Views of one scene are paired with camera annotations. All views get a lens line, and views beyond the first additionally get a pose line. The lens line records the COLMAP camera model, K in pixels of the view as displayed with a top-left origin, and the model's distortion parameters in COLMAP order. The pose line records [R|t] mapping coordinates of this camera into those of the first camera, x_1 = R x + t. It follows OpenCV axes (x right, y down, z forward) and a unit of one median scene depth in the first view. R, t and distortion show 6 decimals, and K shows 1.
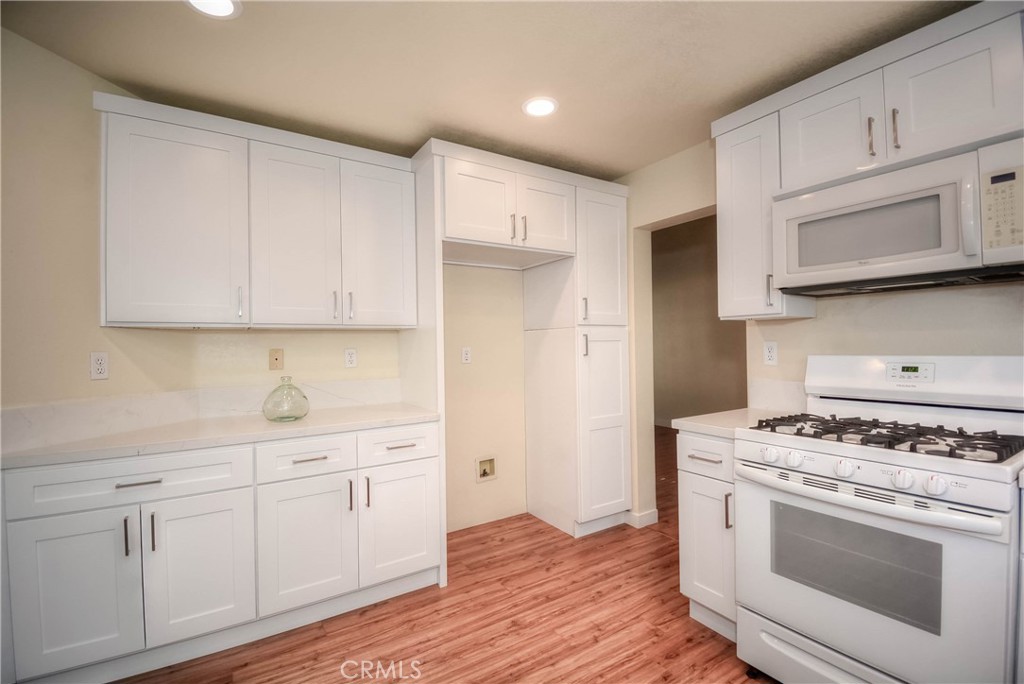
lens RADIAL K [[453.3, 0, 506.6], [0, 453.3, 339.9], [0, 0, 1]] dist [-0.007460, -0.008271]
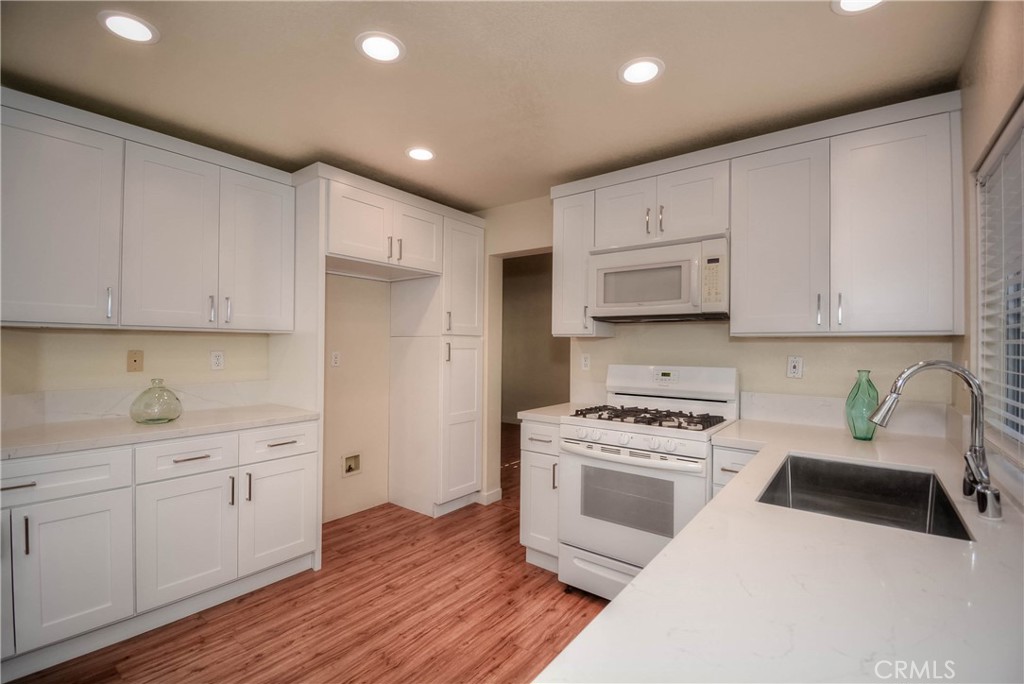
lens RADIAL K [[453.3, 0, 503.2], [0, 453.3, 342.5], [0, 0, 1]] dist [-0.007460, -0.008271]
pose [[0.944889, 0.026441, 0.326322, -0.104279], [-0.027114, 0.999629, -0.002487, -0.020253], [-0.326267, -0.006498, 0.945255, -0.220944]]
